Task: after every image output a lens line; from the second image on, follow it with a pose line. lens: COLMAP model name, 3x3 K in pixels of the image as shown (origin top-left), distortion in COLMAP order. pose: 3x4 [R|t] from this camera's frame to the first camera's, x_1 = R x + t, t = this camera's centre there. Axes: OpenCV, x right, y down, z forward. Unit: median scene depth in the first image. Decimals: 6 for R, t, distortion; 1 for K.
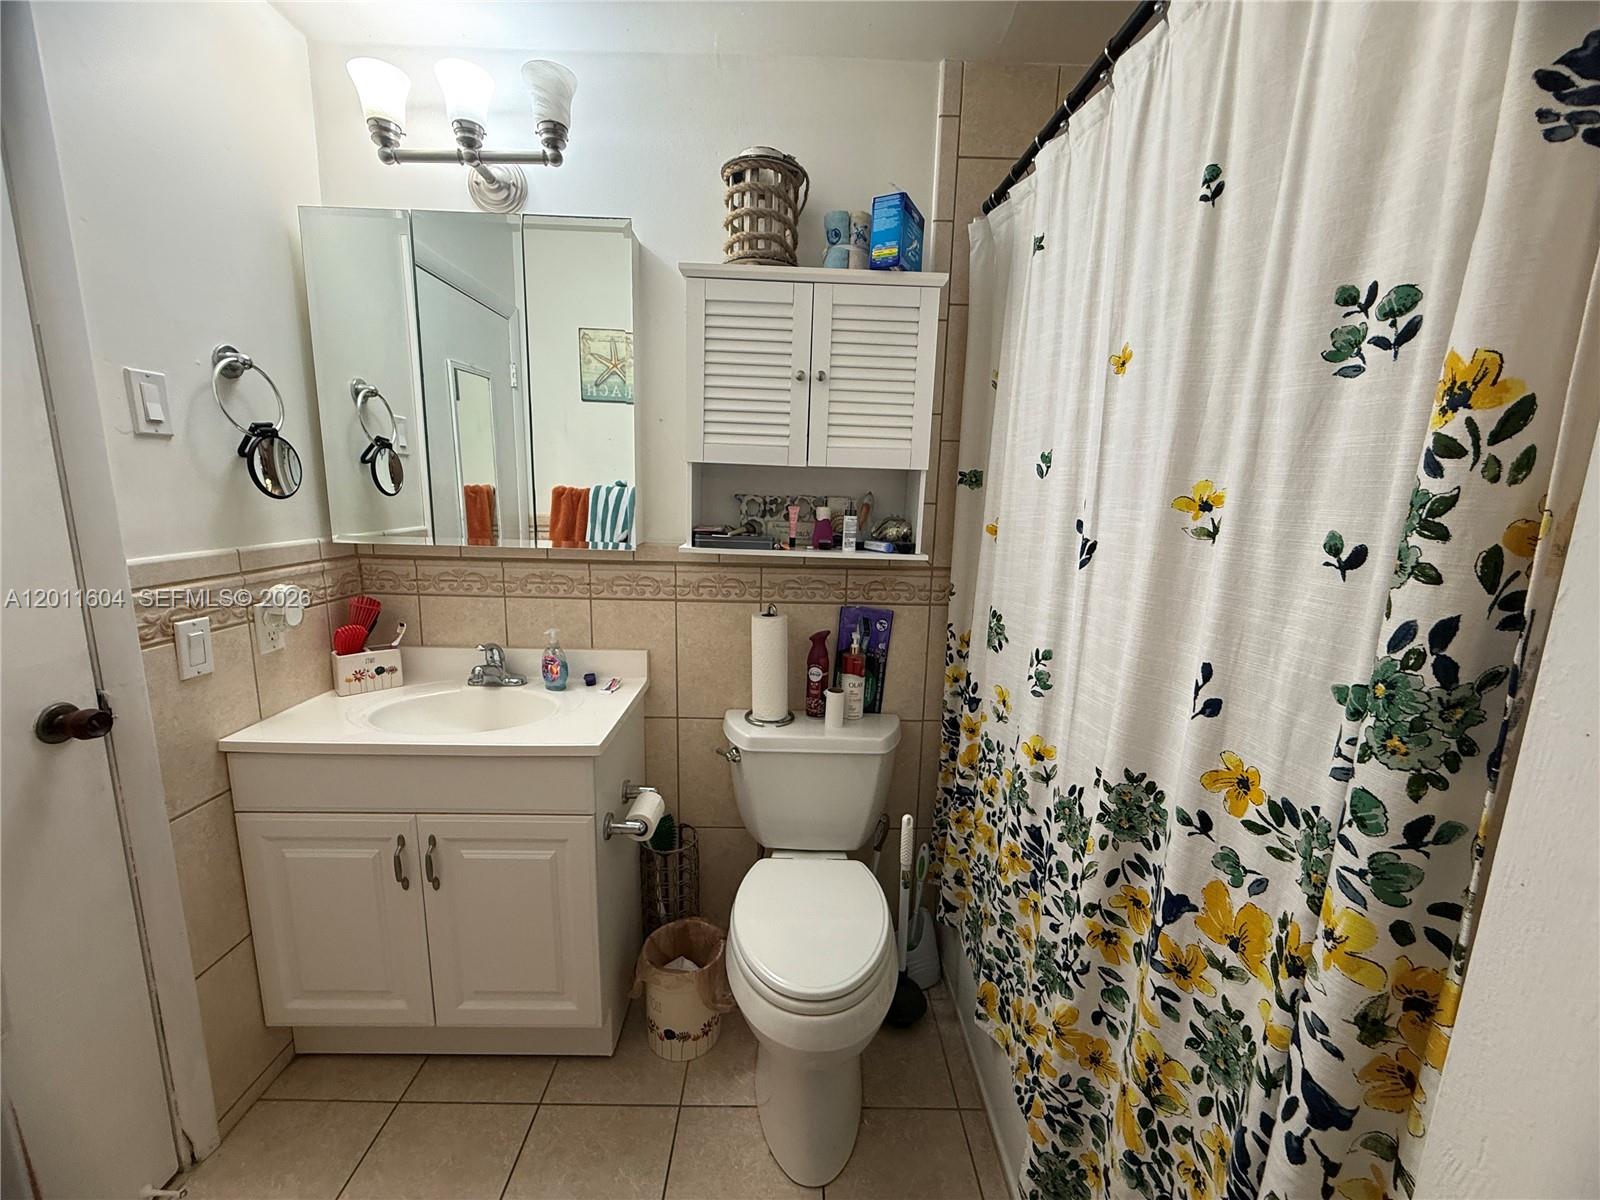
lens RADIAL K [[638.9, 0, 801.4], [0, 638.9, 603.5], [0, 0, 1]] dist [-0.001737, -0.000012]
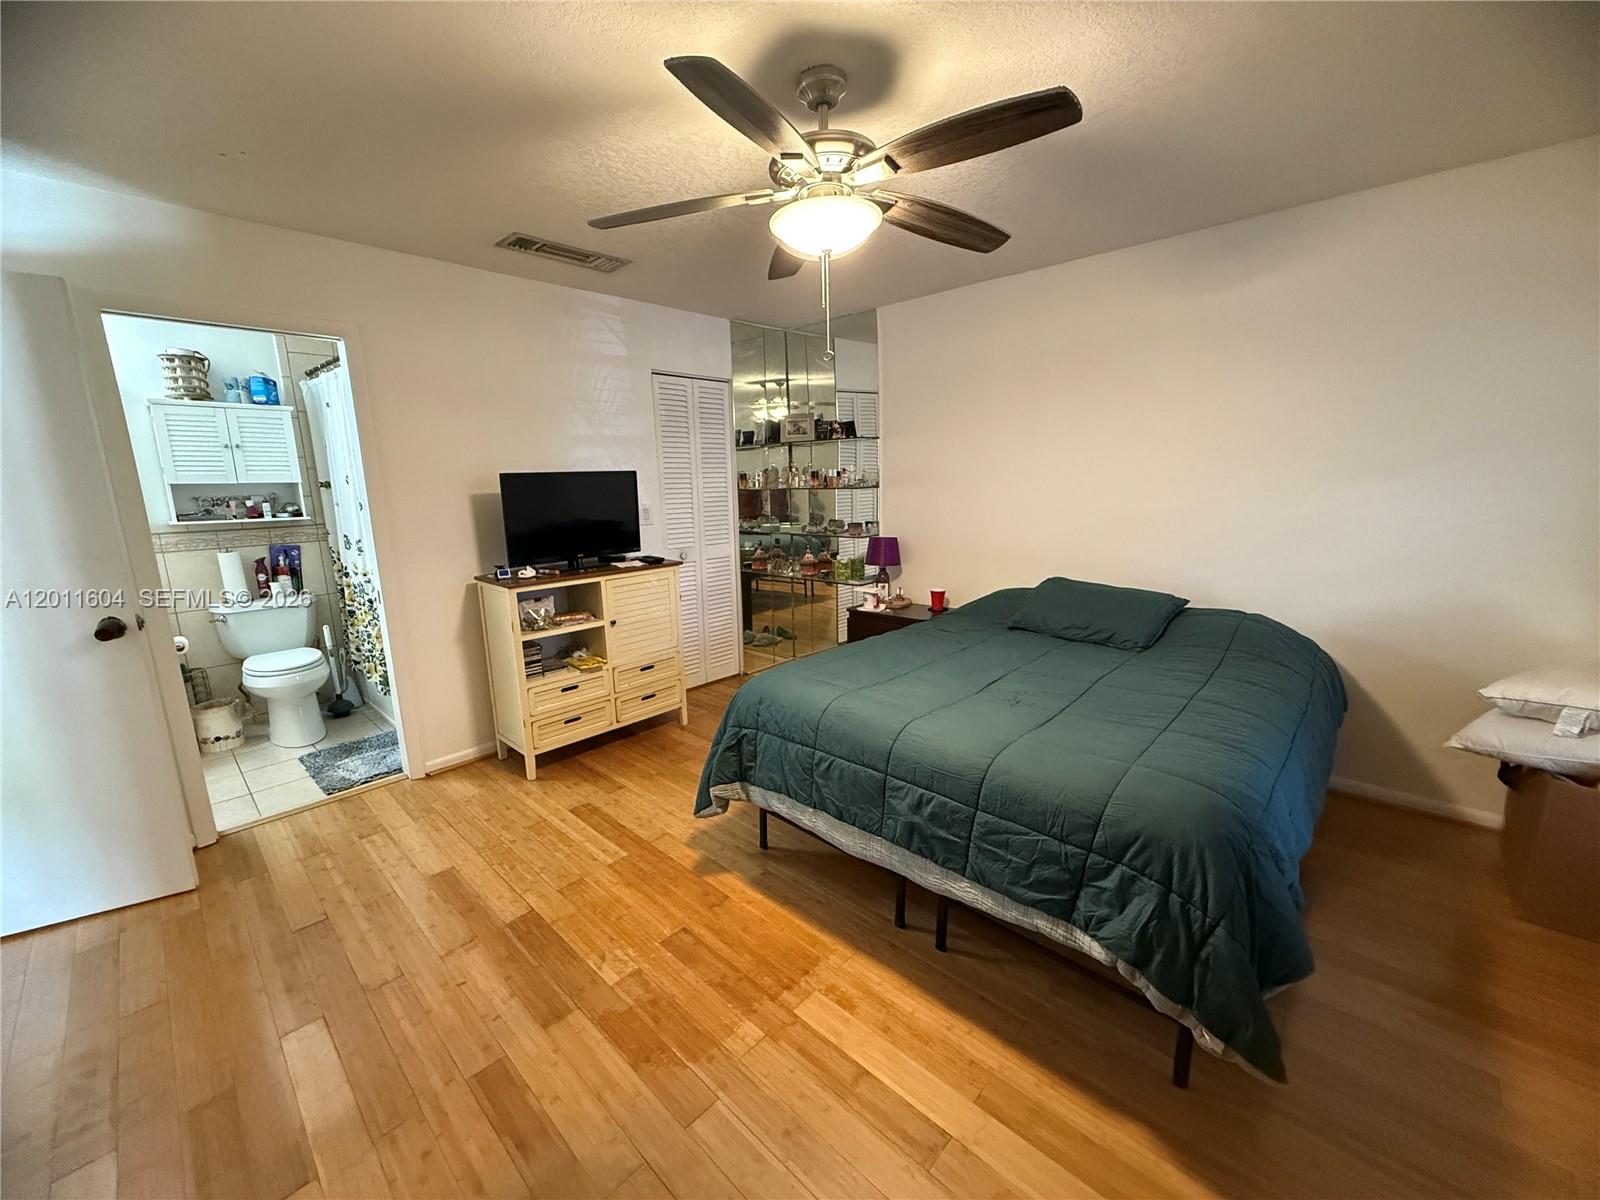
lens RADIAL K [[638.9, 0, 805.4], [0, 638.9, 603.8], [0, 0, 1]] dist [-0.001737, -0.000012]
pose [[0.694403, -0.177684, 0.697304, -0.241571], [0.165301, 0.982509, 0.085746, 0.344672], [-0.700343, 0.055723, 0.711628, -1.990747]]
